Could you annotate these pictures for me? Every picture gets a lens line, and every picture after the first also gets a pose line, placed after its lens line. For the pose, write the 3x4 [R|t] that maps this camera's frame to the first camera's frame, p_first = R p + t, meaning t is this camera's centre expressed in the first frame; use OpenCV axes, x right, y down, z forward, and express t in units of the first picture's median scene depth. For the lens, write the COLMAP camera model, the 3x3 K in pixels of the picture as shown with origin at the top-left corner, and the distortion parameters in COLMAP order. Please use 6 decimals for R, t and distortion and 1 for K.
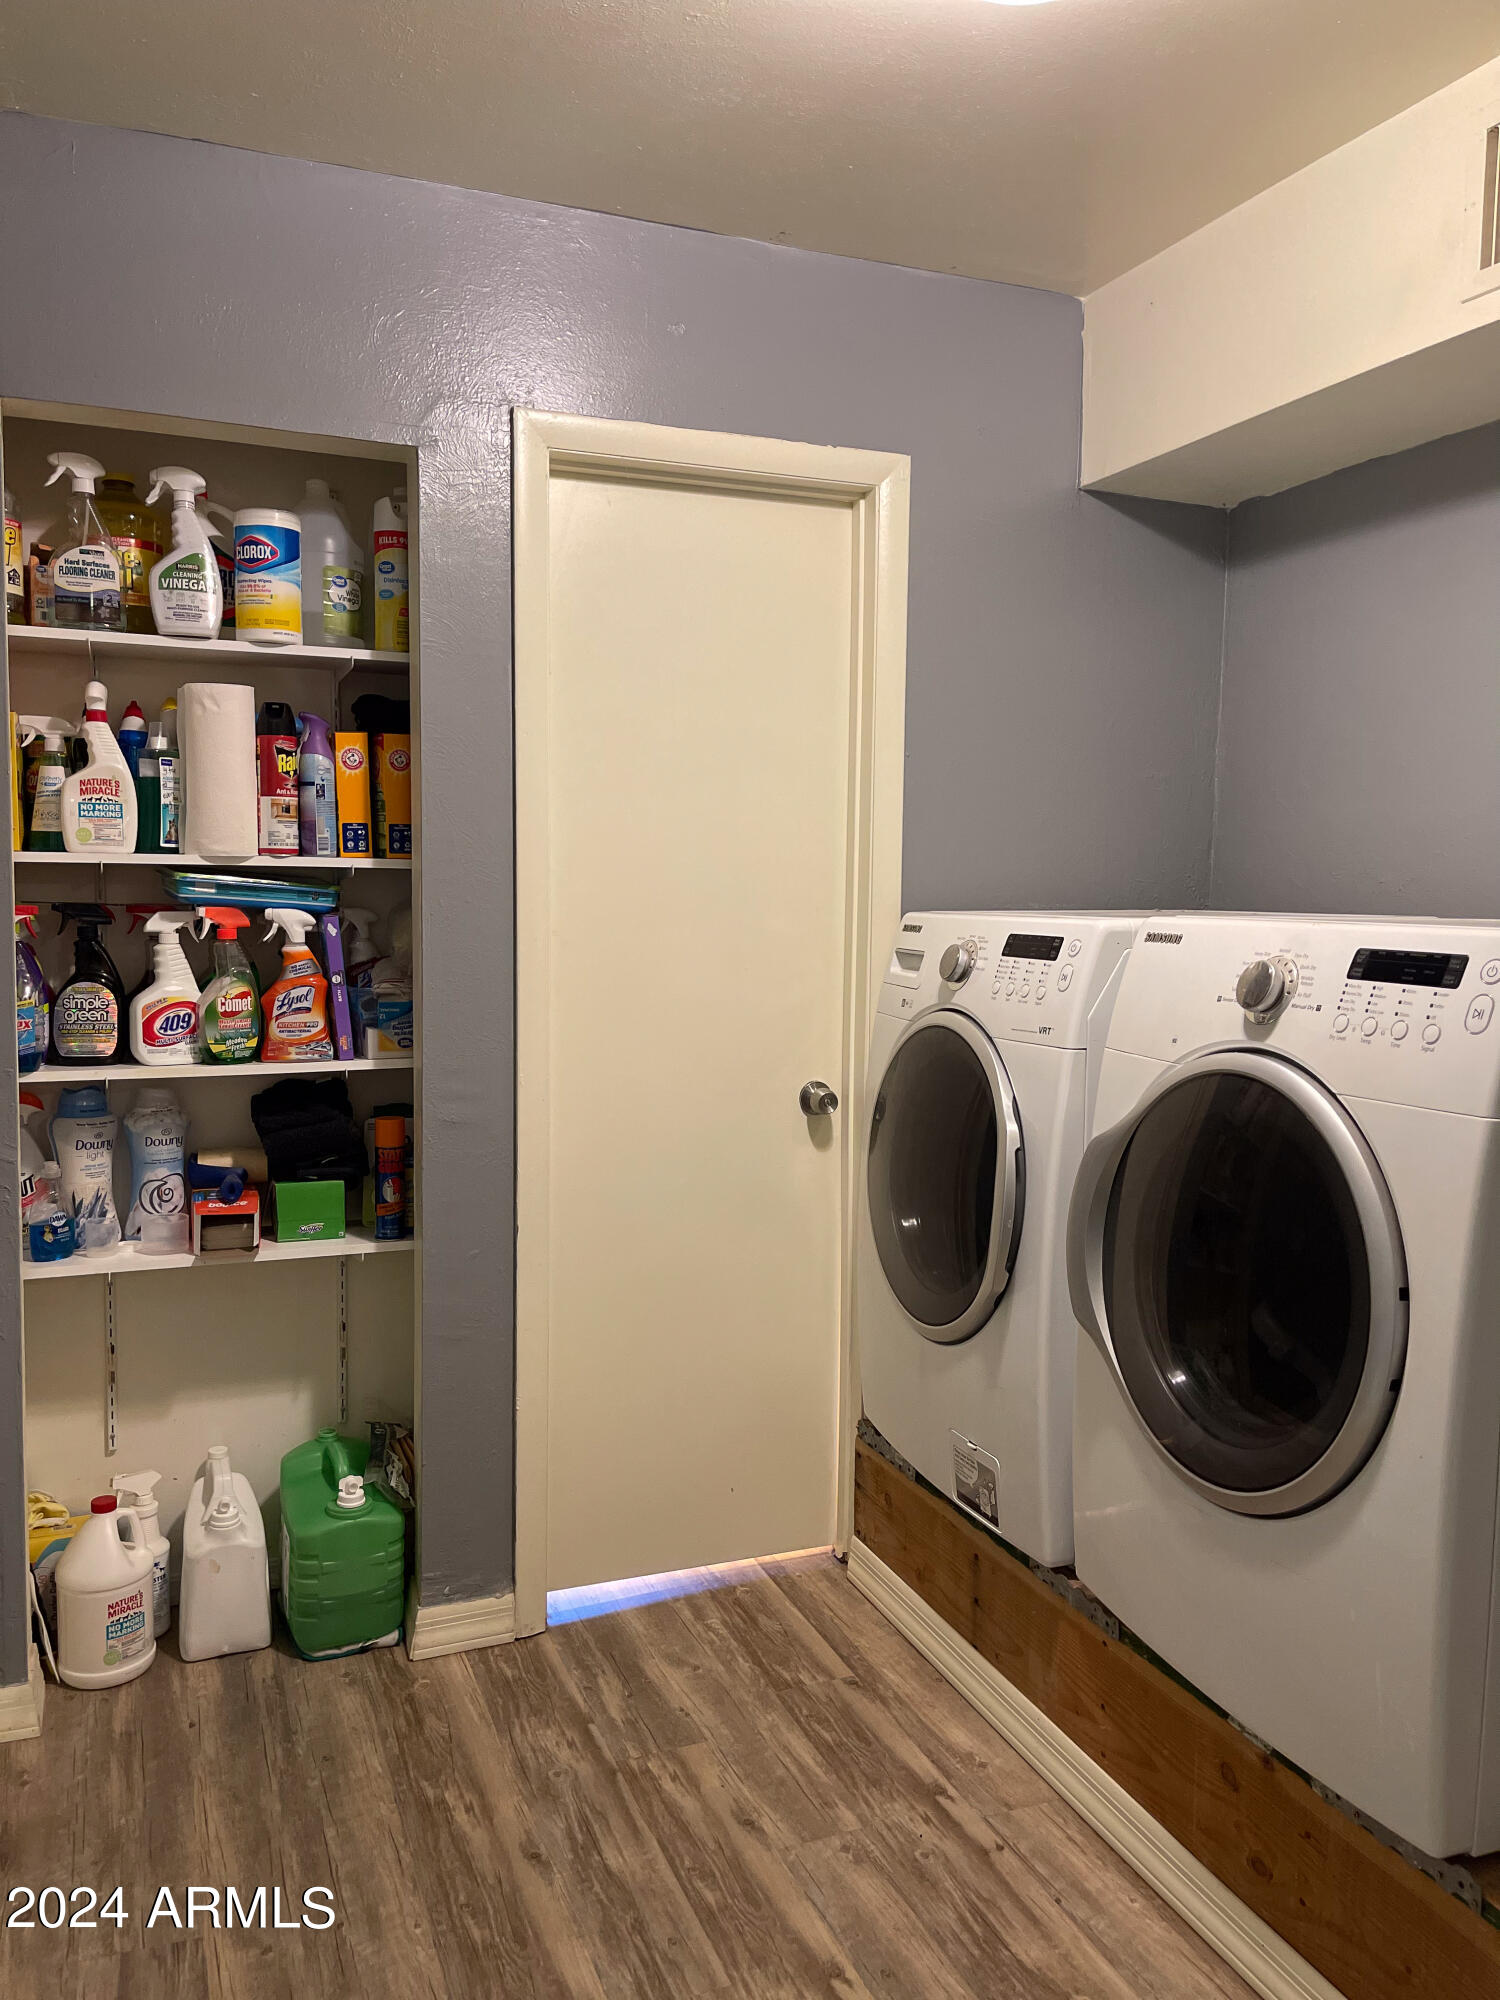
lens RADIAL K [[1525.5, 0, 750.0], [0, 1525.5, 1000.0], [0, 0, 1]] dist [0.070117, -0.105287]
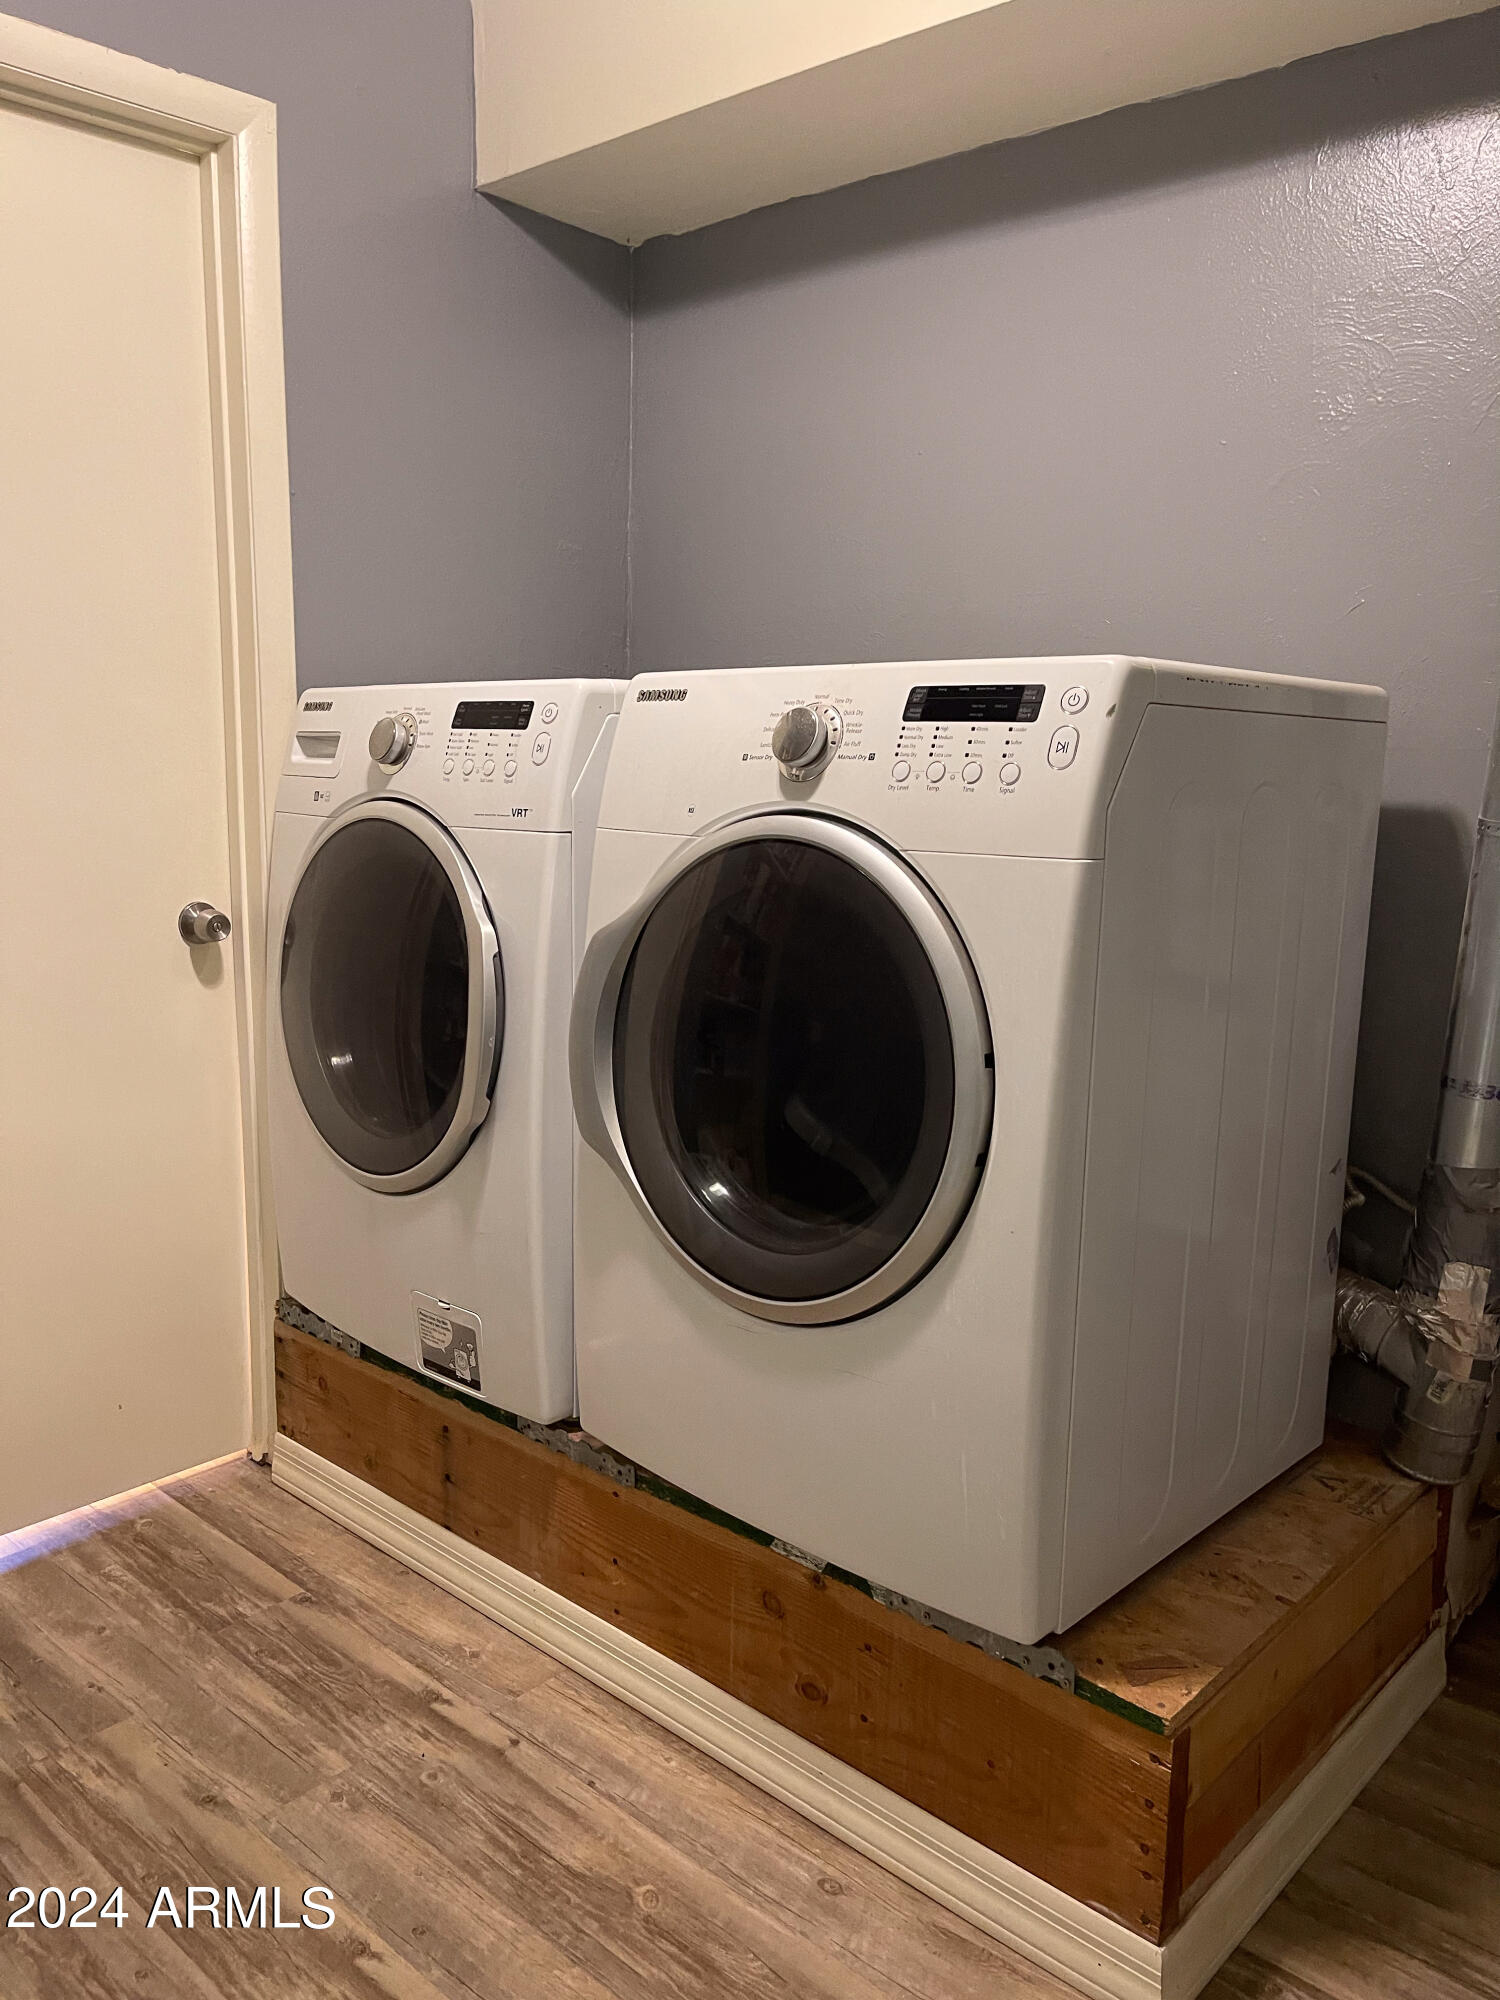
lens RADIAL K [[1516.5, 0, 750.0], [0, 1516.5, 1000.0], [0, 0, 1]] dist [0.065236, -0.105598]
pose [[0.896228, -0.072623, 0.437609, -0.066357], [0.031858, 0.994498, 0.099795, 0.042245], [-0.442449, -0.075498, 0.893610, 0.182146]]
